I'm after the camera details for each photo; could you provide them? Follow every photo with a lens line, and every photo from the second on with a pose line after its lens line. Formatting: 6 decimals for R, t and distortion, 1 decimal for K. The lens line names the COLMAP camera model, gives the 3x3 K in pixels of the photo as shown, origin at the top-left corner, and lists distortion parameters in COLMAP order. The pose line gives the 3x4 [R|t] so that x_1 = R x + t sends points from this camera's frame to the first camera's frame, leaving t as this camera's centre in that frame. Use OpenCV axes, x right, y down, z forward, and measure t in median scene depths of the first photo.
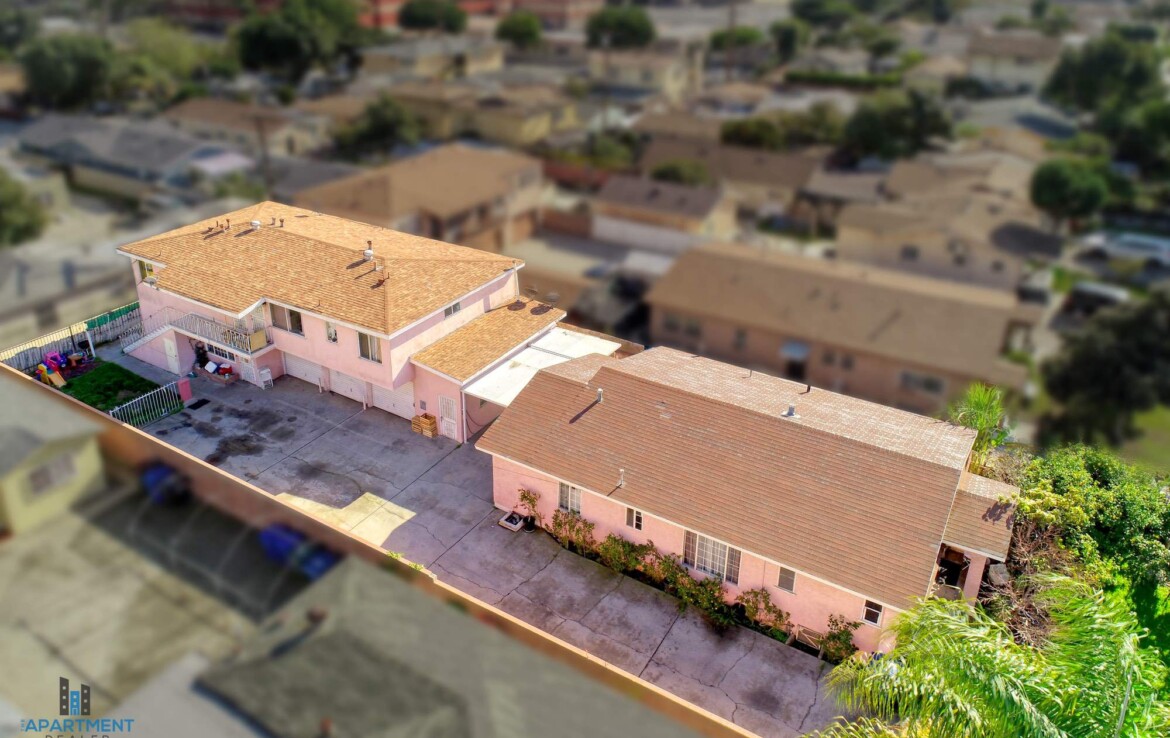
lens RADIAL K [[775.1, 0, 584.7], [0, 775.1, 375.3], [0, 0, 1]] dist [-0.002709, -0.000702]
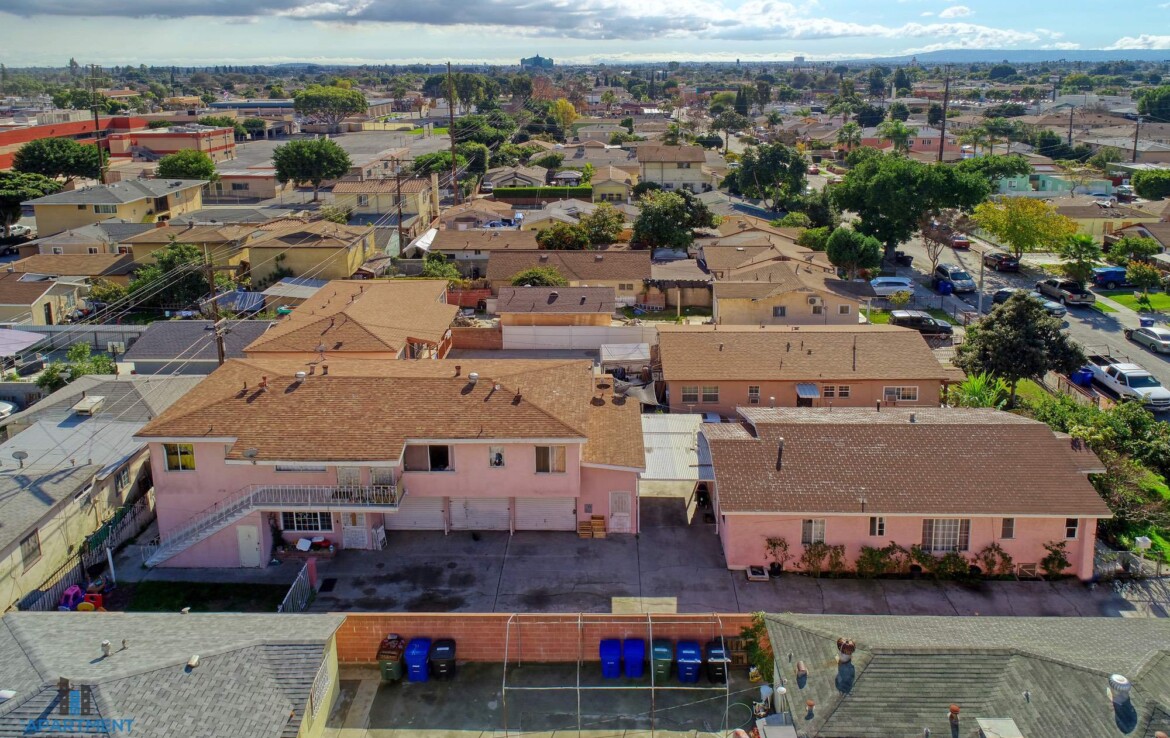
lens RADIAL K [[830.9, 0, 585.7], [0, 830.9, 363.5], [0, 0, 1]] dist [-0.000820, 0.003058]
pose [[0.855036, -0.176220, 0.487709, -0.770140], [0.258713, 0.960045, -0.106681, -0.029595], [-0.449424, 0.217392, 0.866463, 0.040720]]
